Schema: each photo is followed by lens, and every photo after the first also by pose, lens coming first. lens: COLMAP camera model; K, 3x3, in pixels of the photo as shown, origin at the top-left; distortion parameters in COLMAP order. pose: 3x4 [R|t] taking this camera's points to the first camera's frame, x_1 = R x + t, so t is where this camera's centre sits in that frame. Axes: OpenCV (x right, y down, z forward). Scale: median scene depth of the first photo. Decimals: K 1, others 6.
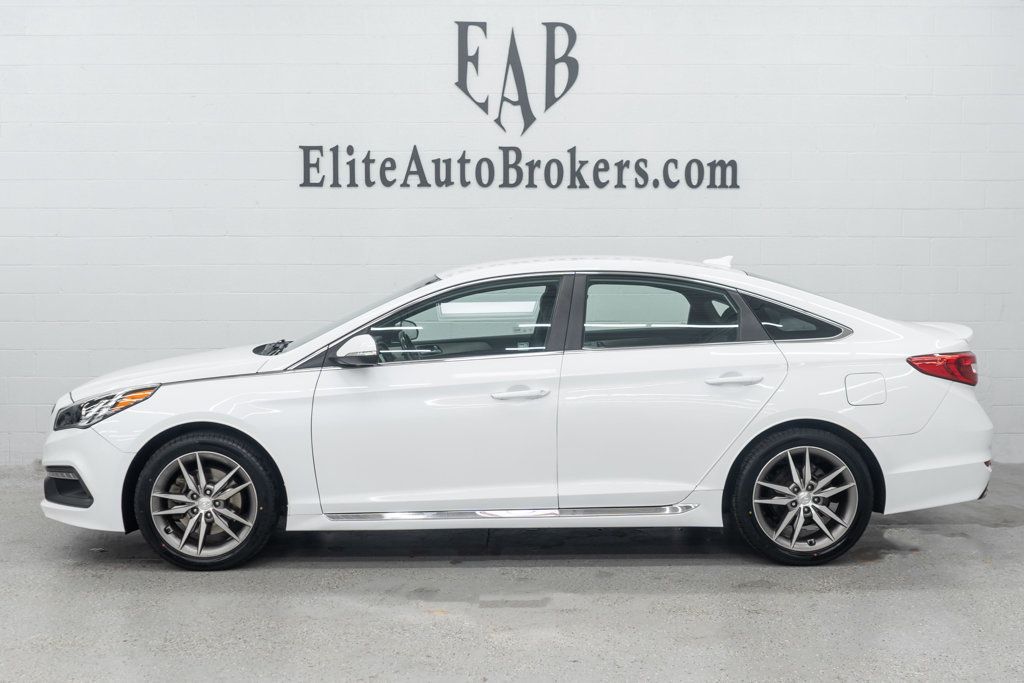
lens RADIAL K [[1164.4, 0, 507.6], [0, 1164.4, 336.7], [0, 0, 1]] dist [-0.041913, 0.000000]
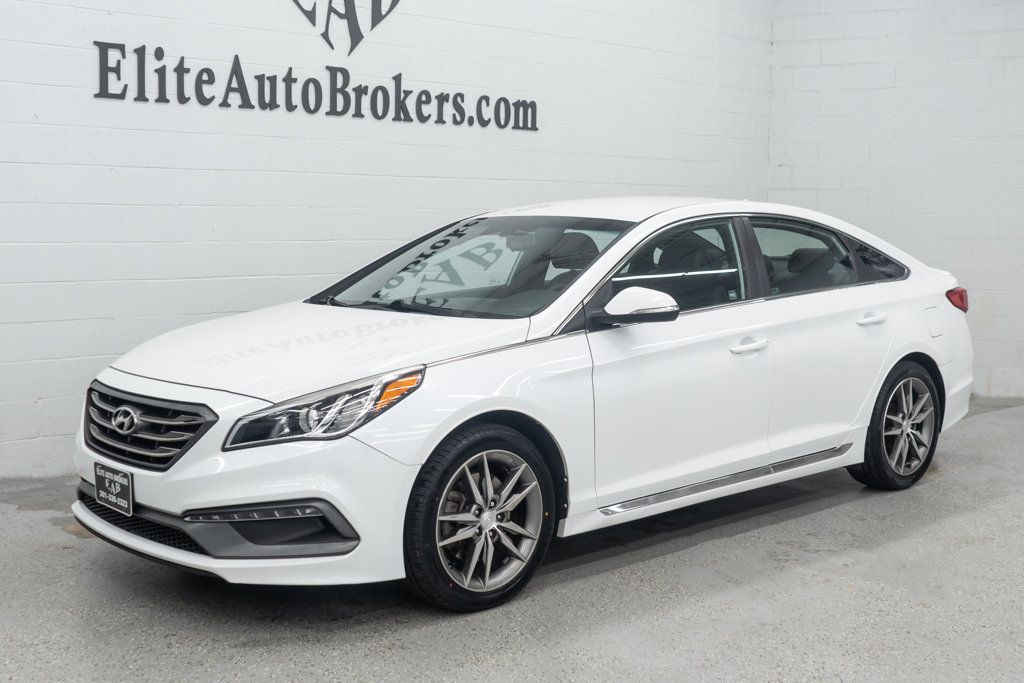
lens RADIAL K [[1164.4, 0, 512.1], [0, 1164.4, 348.1], [0, 0, 1]] dist [-0.041913, 0.000000]
pose [[0.760503, -0.065512, 0.646022, -0.461812], [0.031166, 0.997434, 0.064459, -0.009517], [-0.648587, -0.028888, 0.760593, 0.266564]]
